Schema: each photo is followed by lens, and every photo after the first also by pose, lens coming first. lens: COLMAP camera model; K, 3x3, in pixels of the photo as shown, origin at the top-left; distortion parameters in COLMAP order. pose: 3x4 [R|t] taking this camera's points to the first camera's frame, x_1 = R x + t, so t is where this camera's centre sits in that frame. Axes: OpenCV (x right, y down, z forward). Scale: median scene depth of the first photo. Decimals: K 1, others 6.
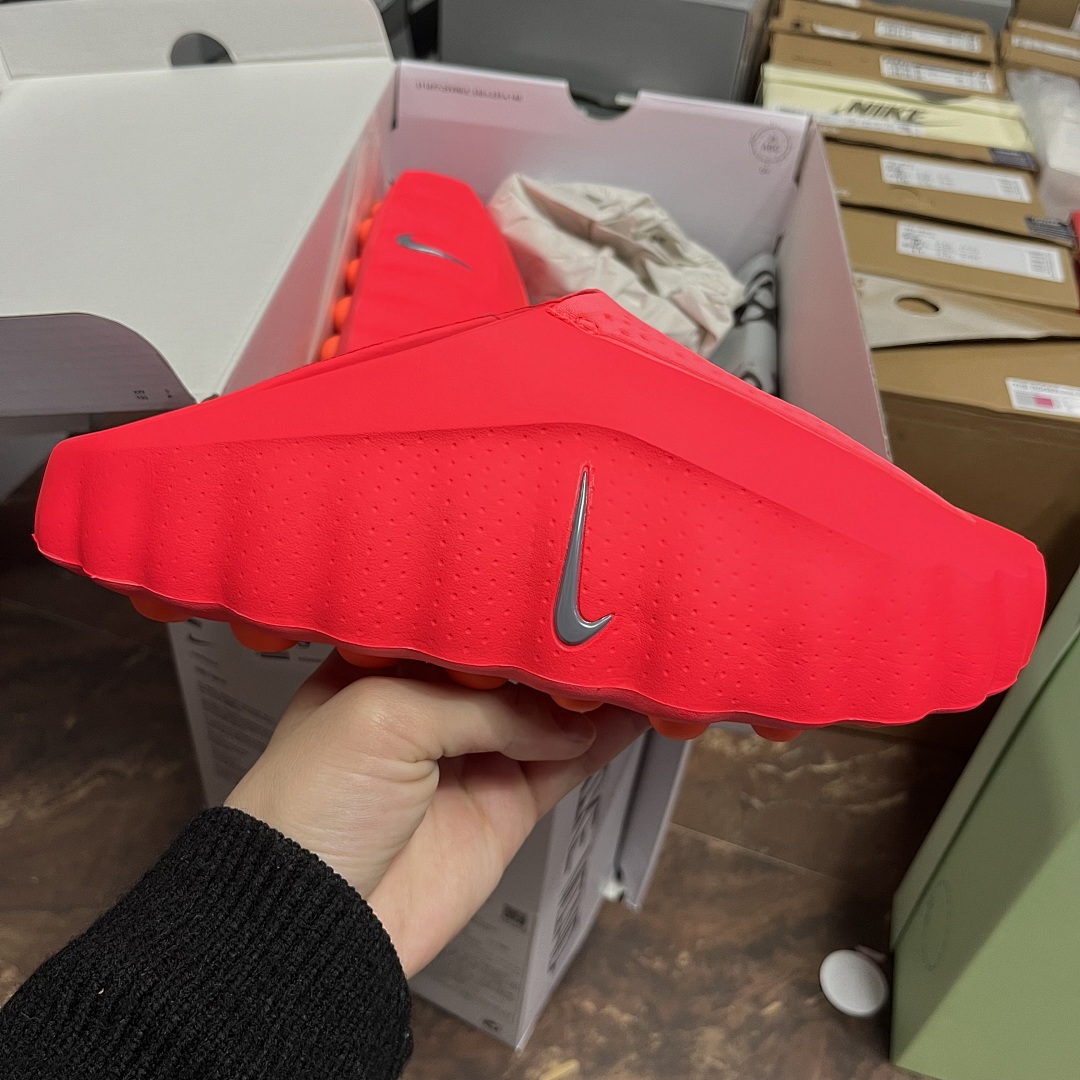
lens RADIAL K [[1167.8, 0, 536.0], [0, 1167.8, 527.0], [0, 0, 1]] dist [-0.008174, -0.025822]
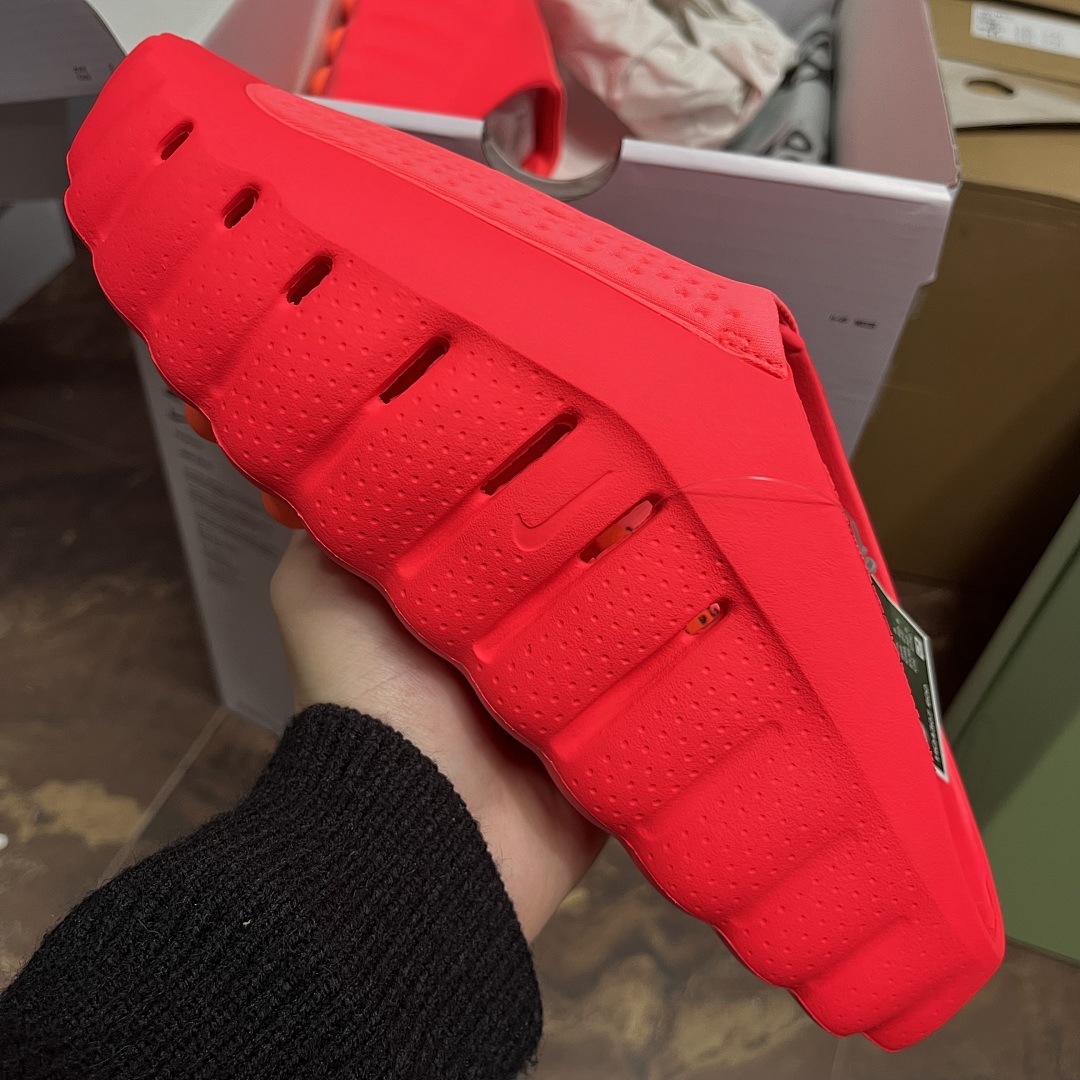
lens RADIAL K [[1150.7, 0, 540.0], [0, 1150.7, 540.0], [0, 0, 1]] dist [0.025282, -0.059019]
pose [[0.999087, 0.026116, -0.033820, 0.022103], [-0.022987, 0.995693, 0.089812, 0.090060], [0.036020, -0.088953, 0.995384, 0.084297]]
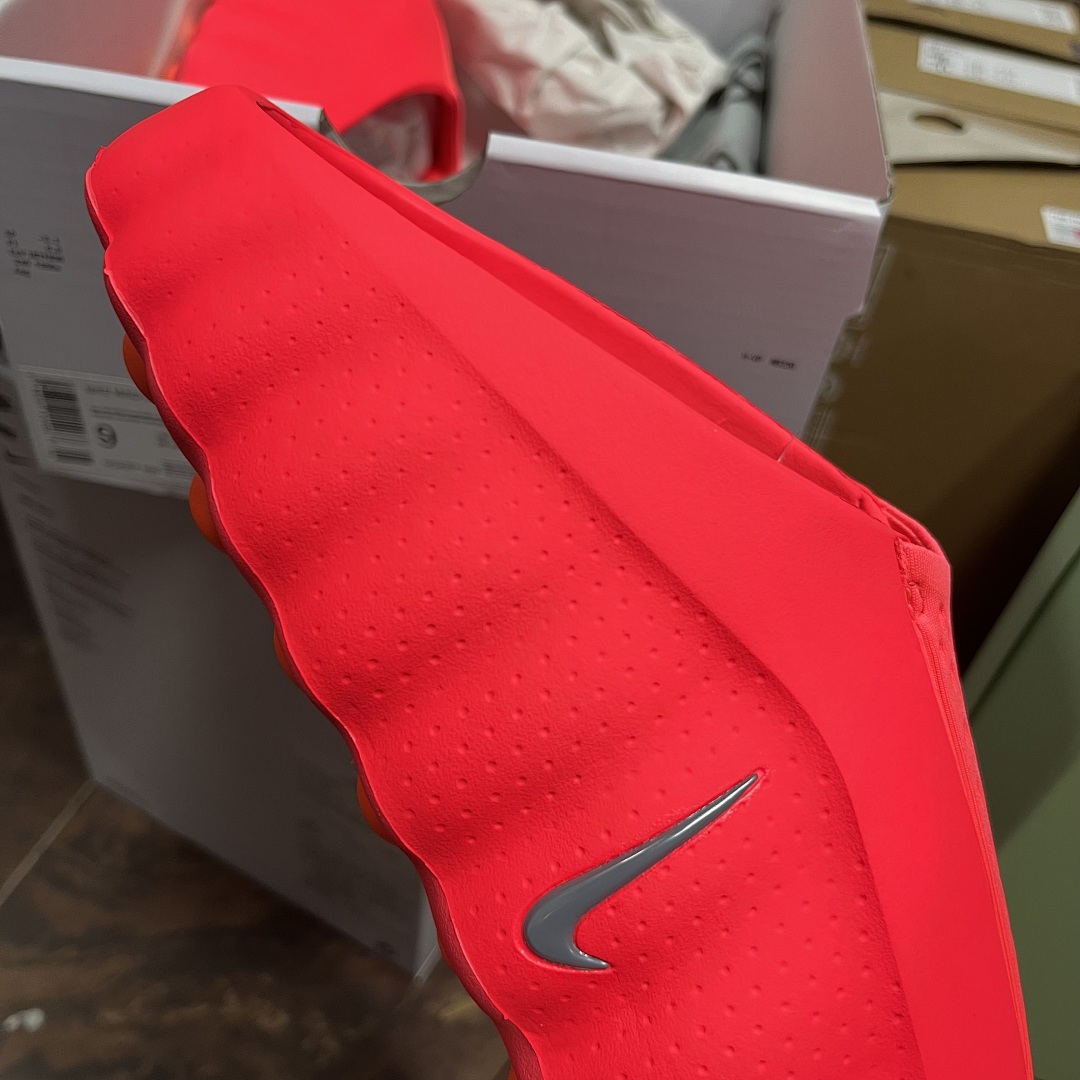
lens RADIAL K [[1145.3, 0, 540.0], [0, 1145.3, 540.0], [0, 0, 1]] dist [0.000043, -0.016000]
pose [[0.999144, 0.041248, -0.003251, 0.062940], [-0.041036, 0.997924, 0.049644, 0.085186], [0.005292, -0.049468, 0.998762, 0.183631]]
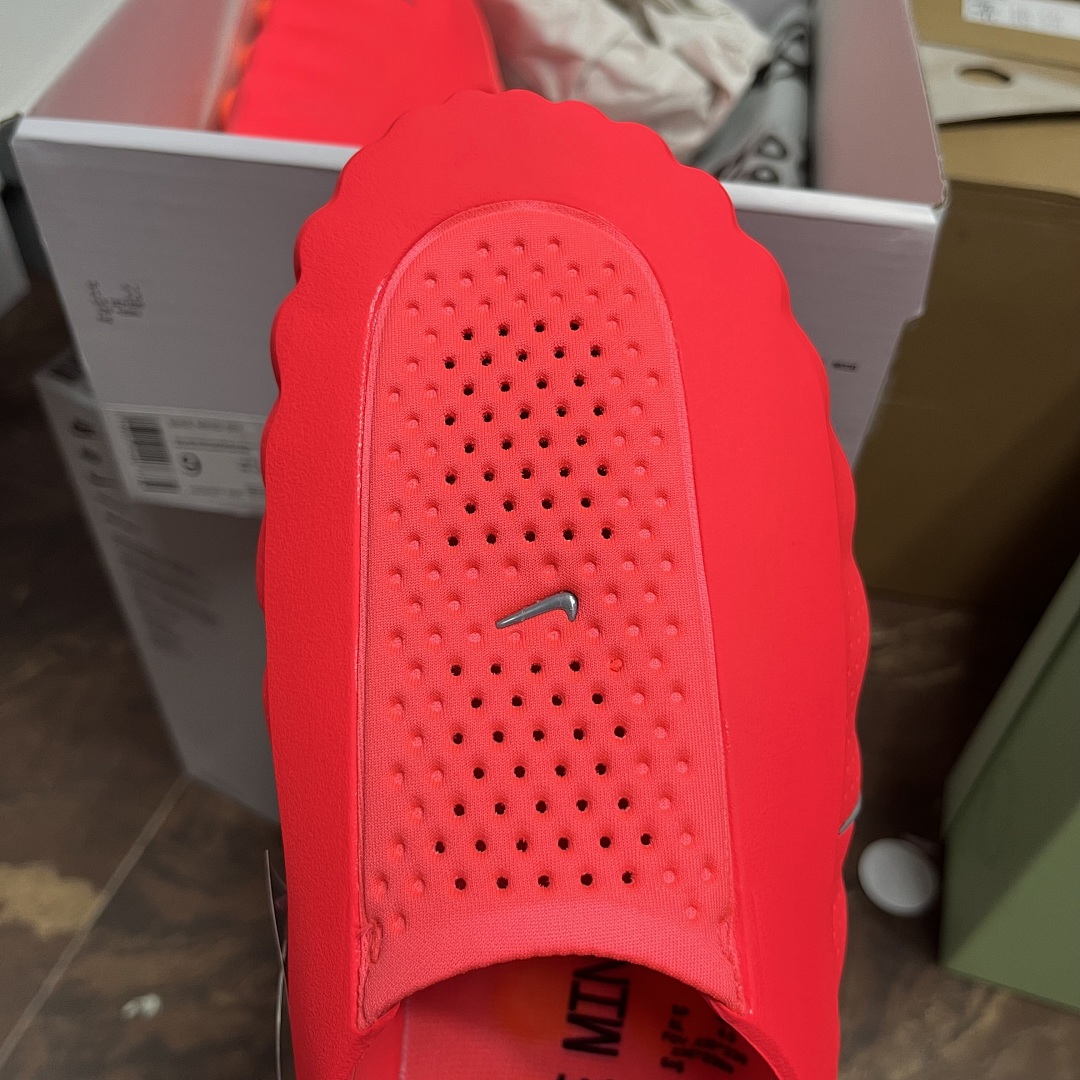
lens RADIAL K [[1149.4, 0, 554.1], [0, 1149.4, 538.5], [0, 0, 1]] dist [0.002961, -0.033083]
pose [[0.999173, -0.011865, -0.038888, 0.054209], [0.015497, 0.995409, 0.094454, 0.057144], [0.037588, -0.094978, 0.994769, 0.166596]]
